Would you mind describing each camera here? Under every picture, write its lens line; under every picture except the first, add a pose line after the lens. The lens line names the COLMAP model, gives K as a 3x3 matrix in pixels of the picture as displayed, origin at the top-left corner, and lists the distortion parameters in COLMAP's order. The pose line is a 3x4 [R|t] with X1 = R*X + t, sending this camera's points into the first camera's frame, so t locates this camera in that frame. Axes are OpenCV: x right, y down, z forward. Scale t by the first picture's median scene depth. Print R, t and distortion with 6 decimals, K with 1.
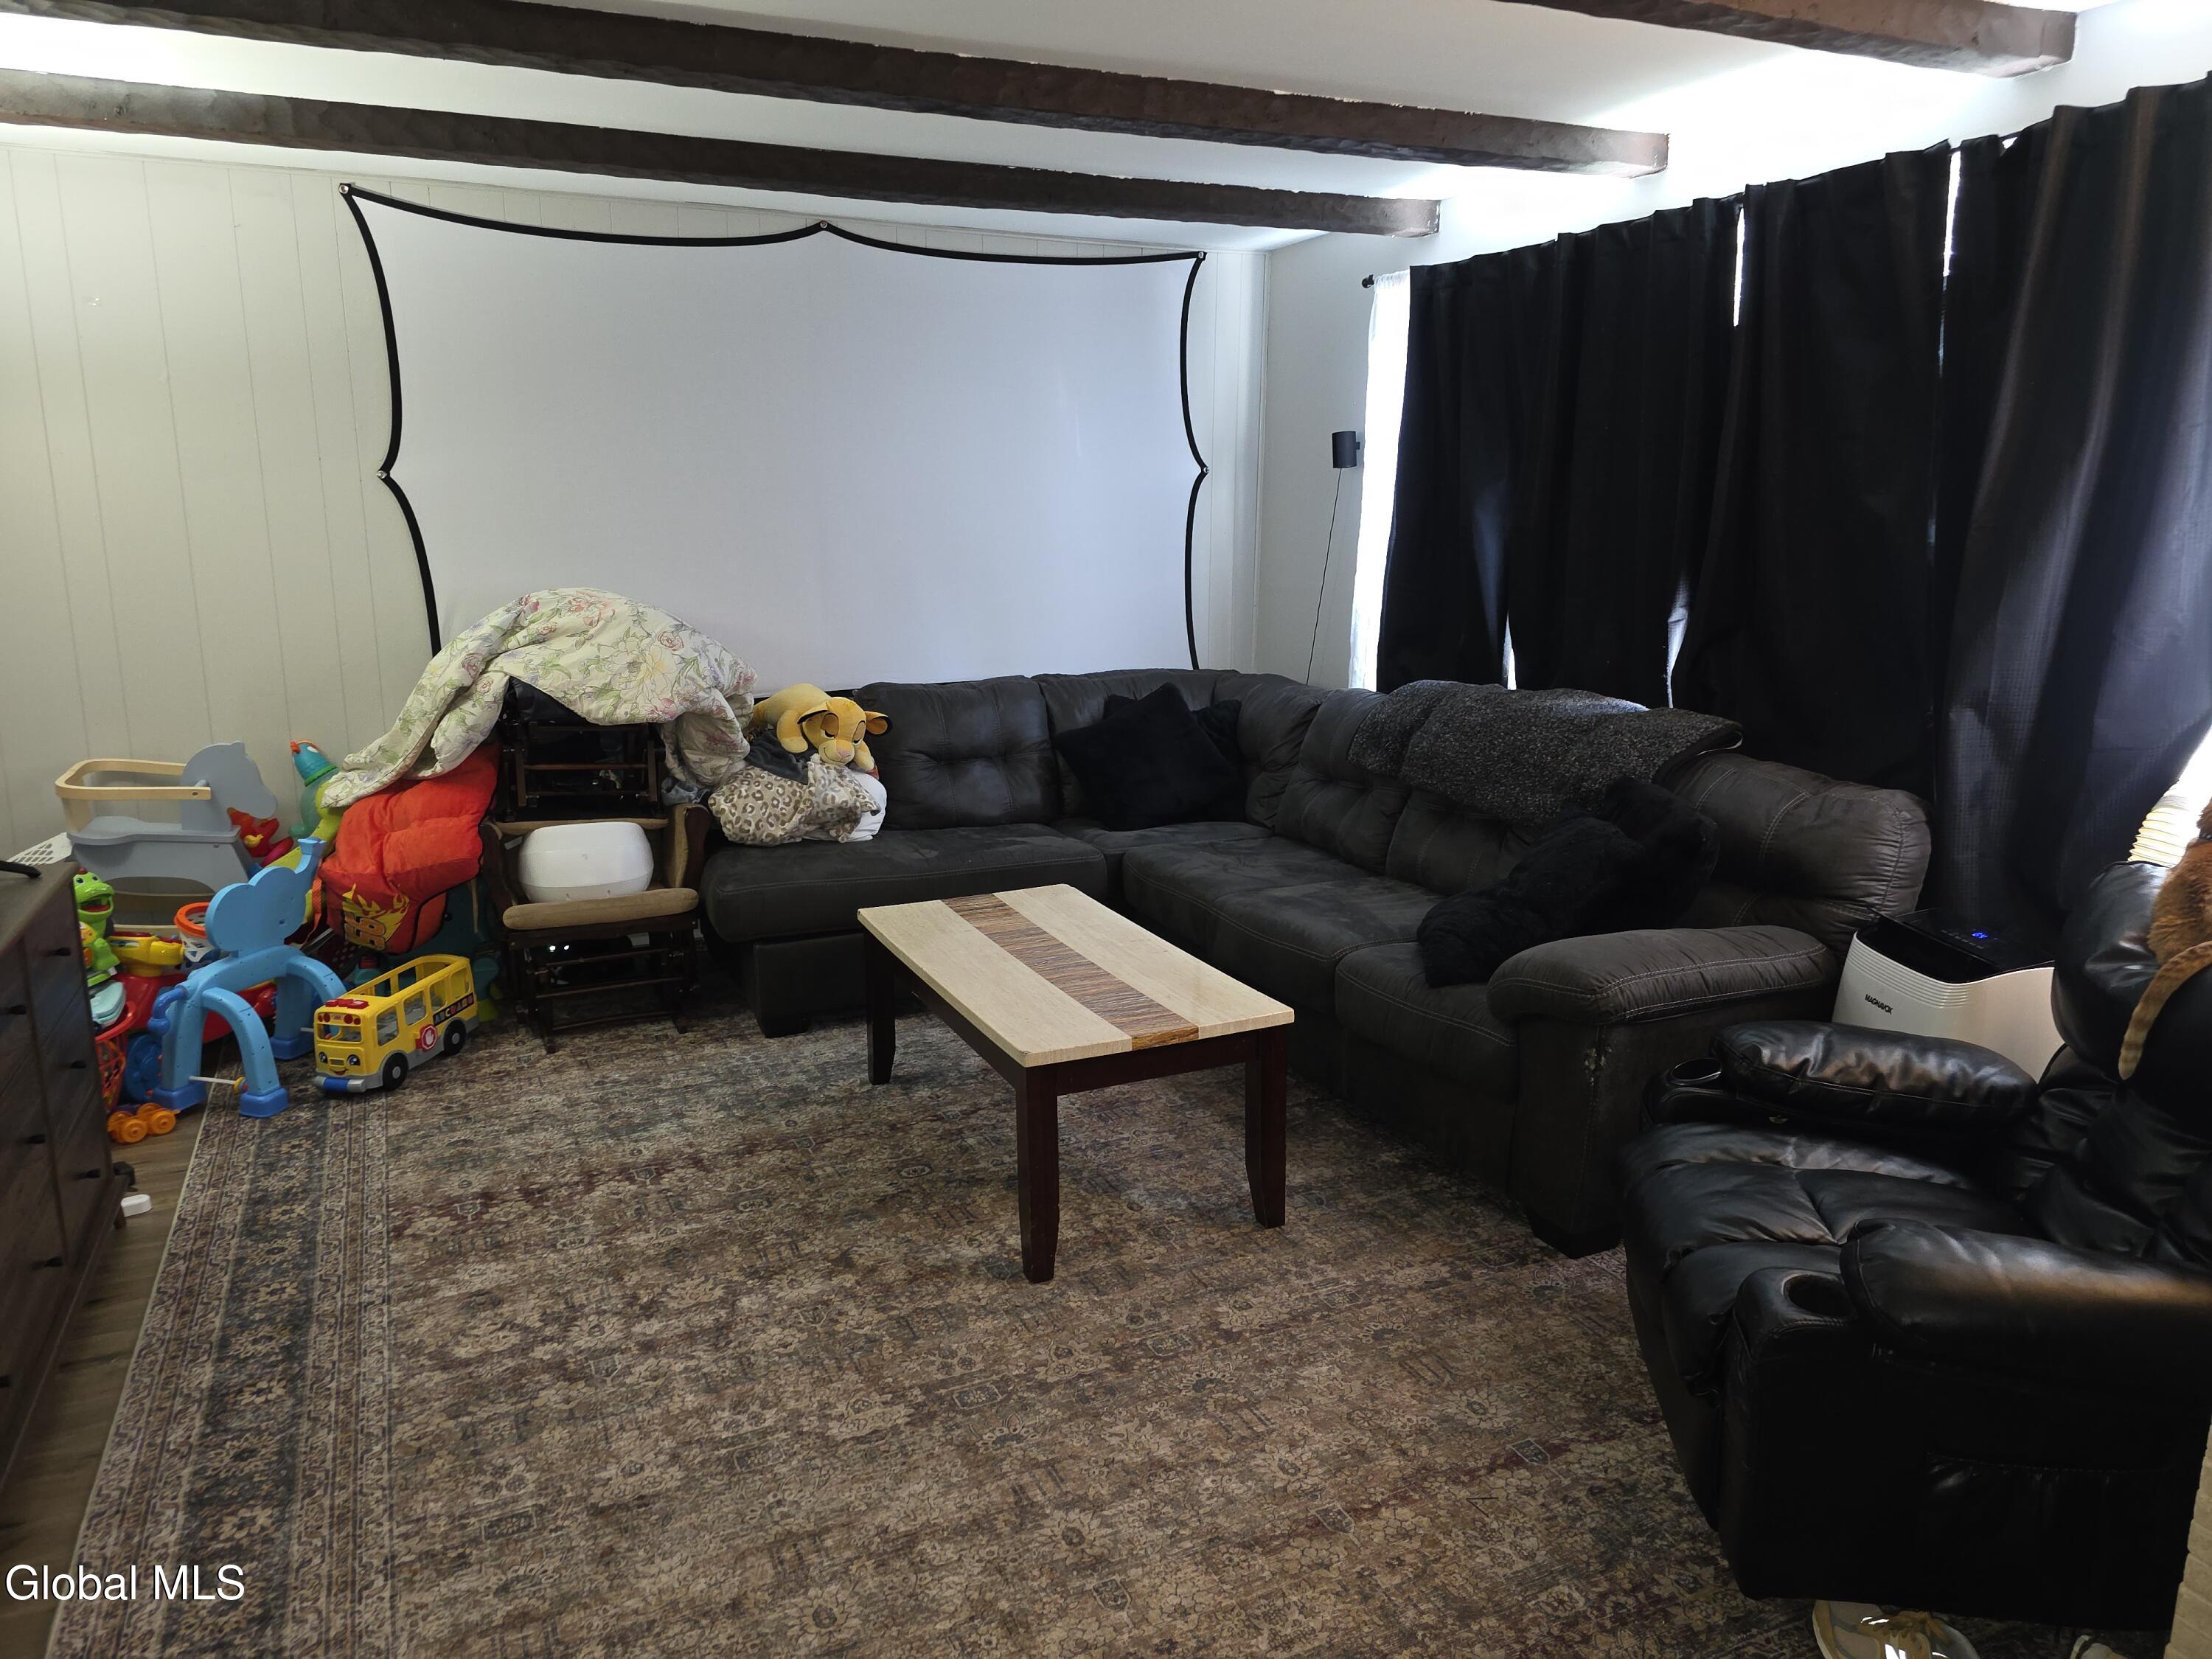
lens RADIAL K [[1495.9, 0, 1099.2], [0, 1495.9, 831.4], [0, 0, 1]] dist [0.032731, -0.009396]
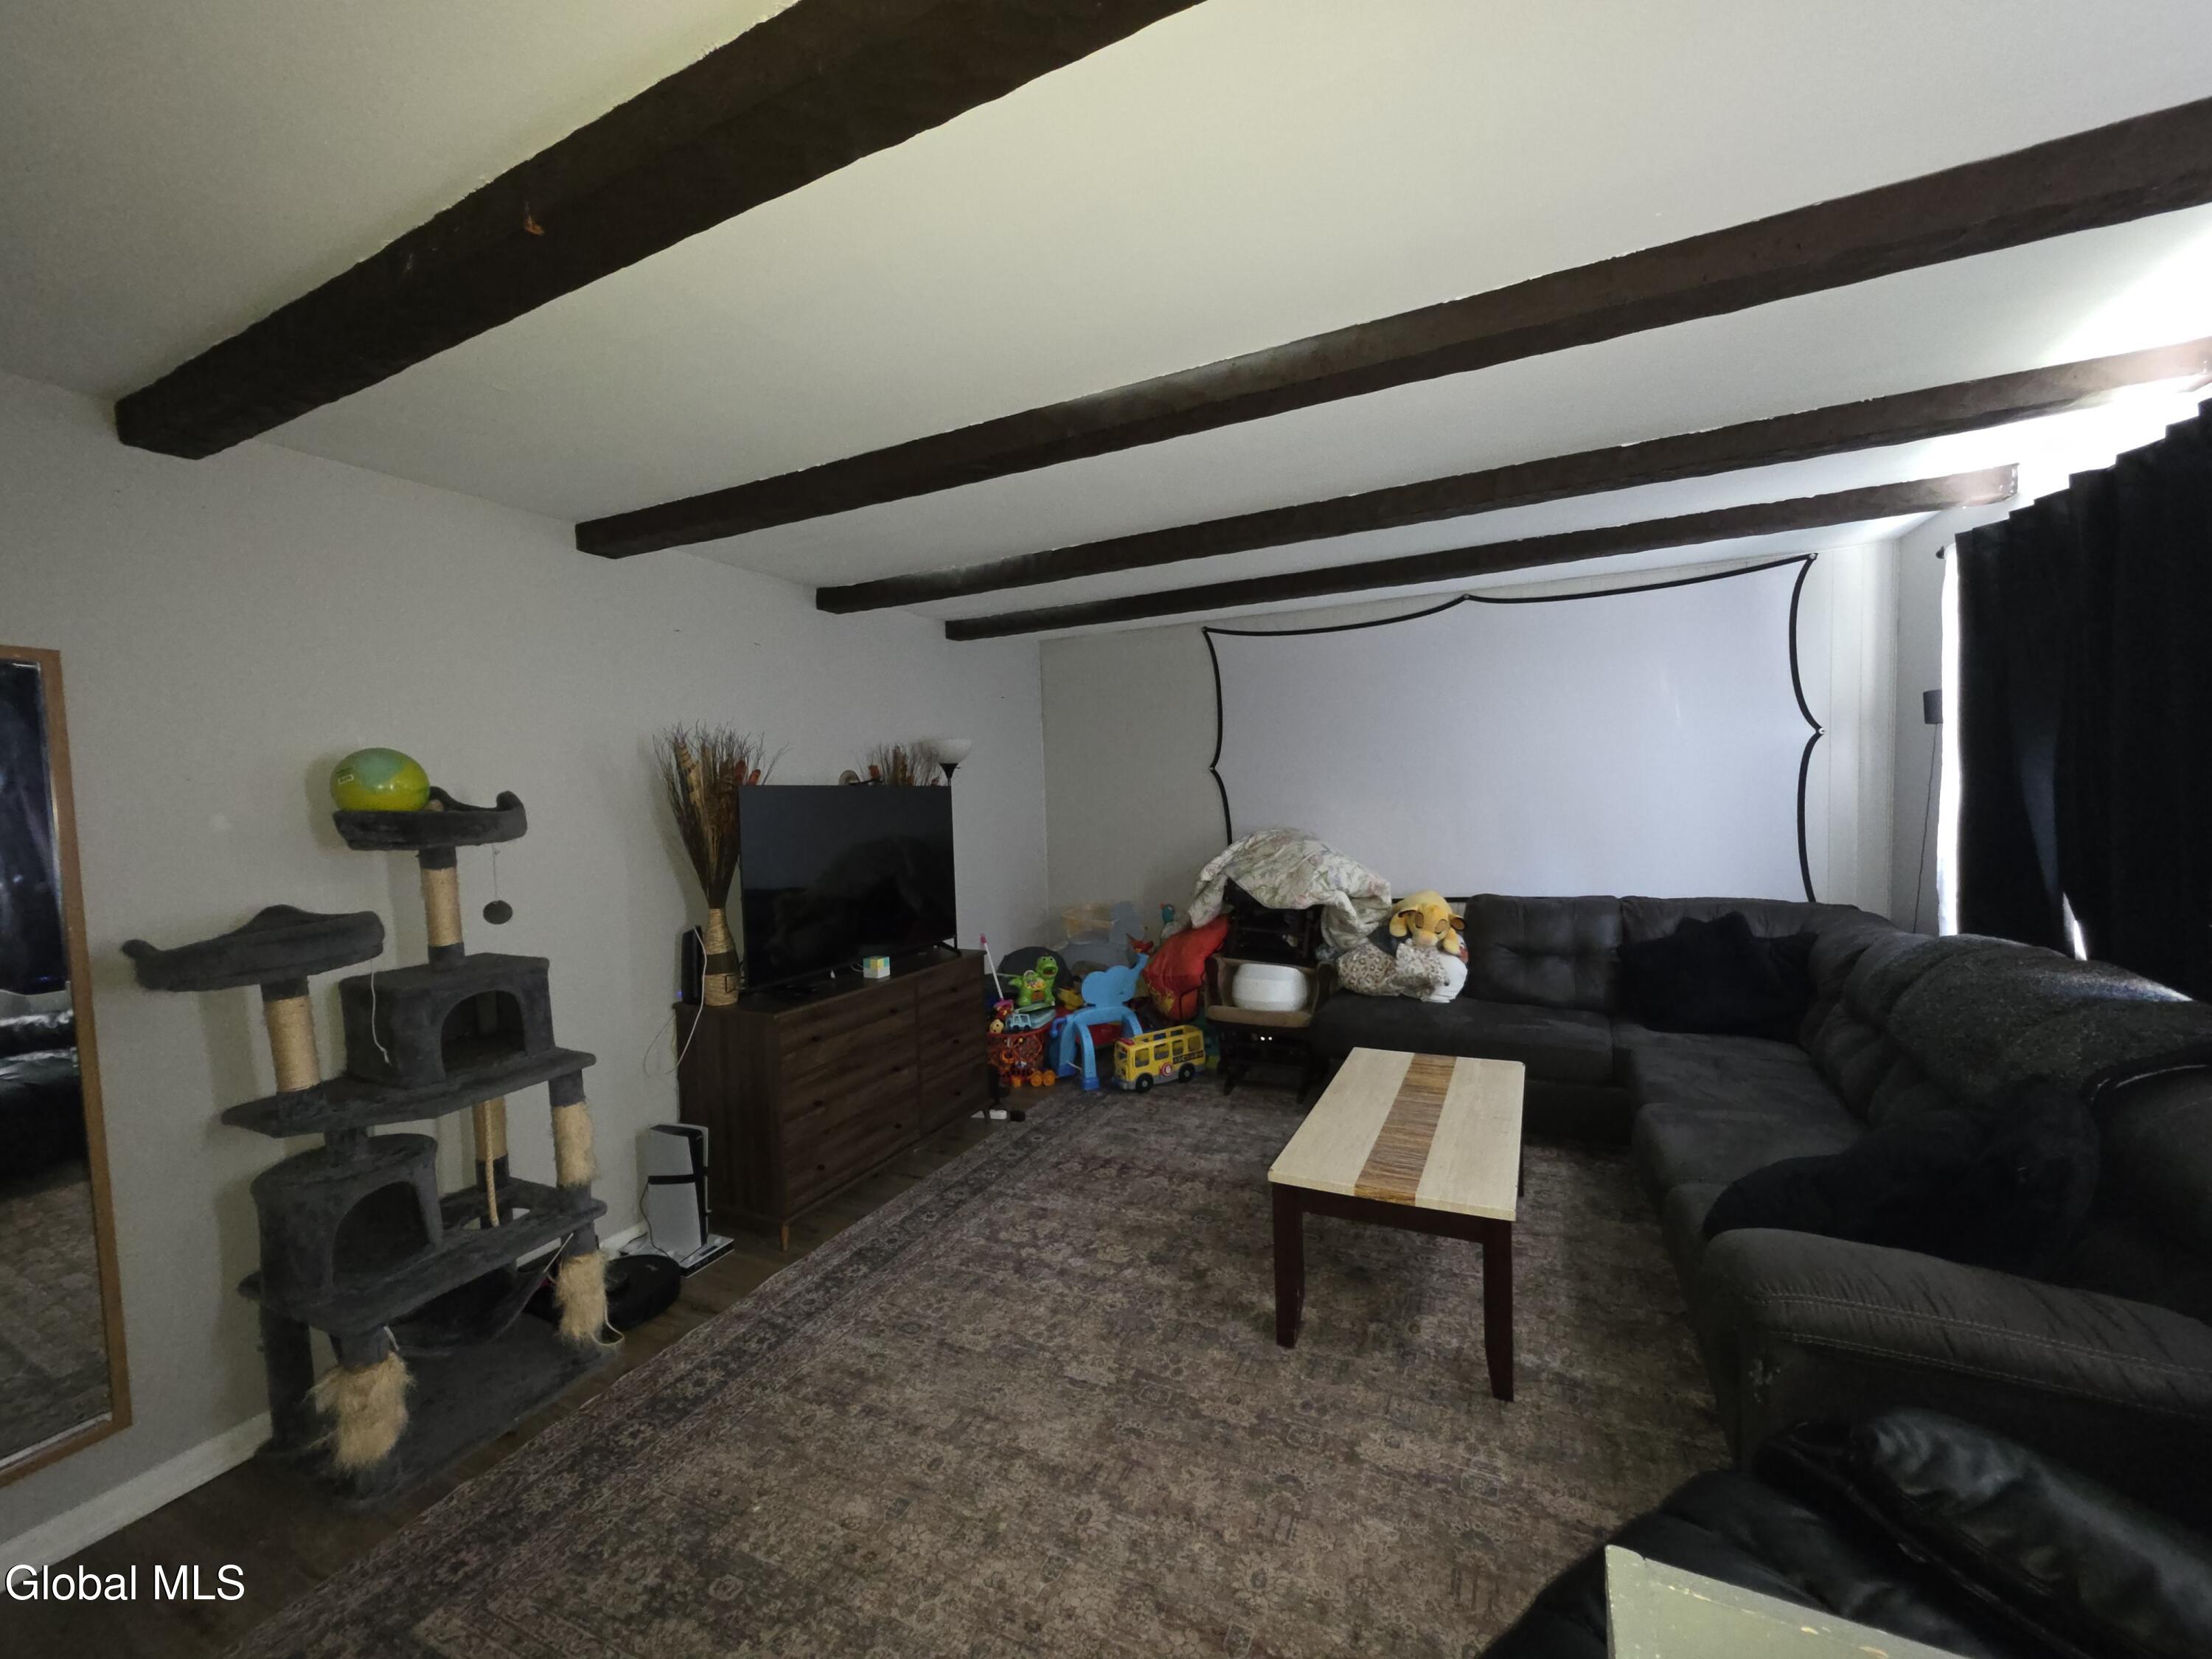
lens RADIAL K [[885.1, 0, 1106.9], [0, 885.1, 832.6], [0, 0, 1]] dist [-0.001156, 0.000396]
pose [[0.632842, 0.019756, -0.774029, 0.384509], [-0.125653, 0.989043, -0.077489, -0.063964], [0.764018, 0.146298, 0.628390, 0.247350]]
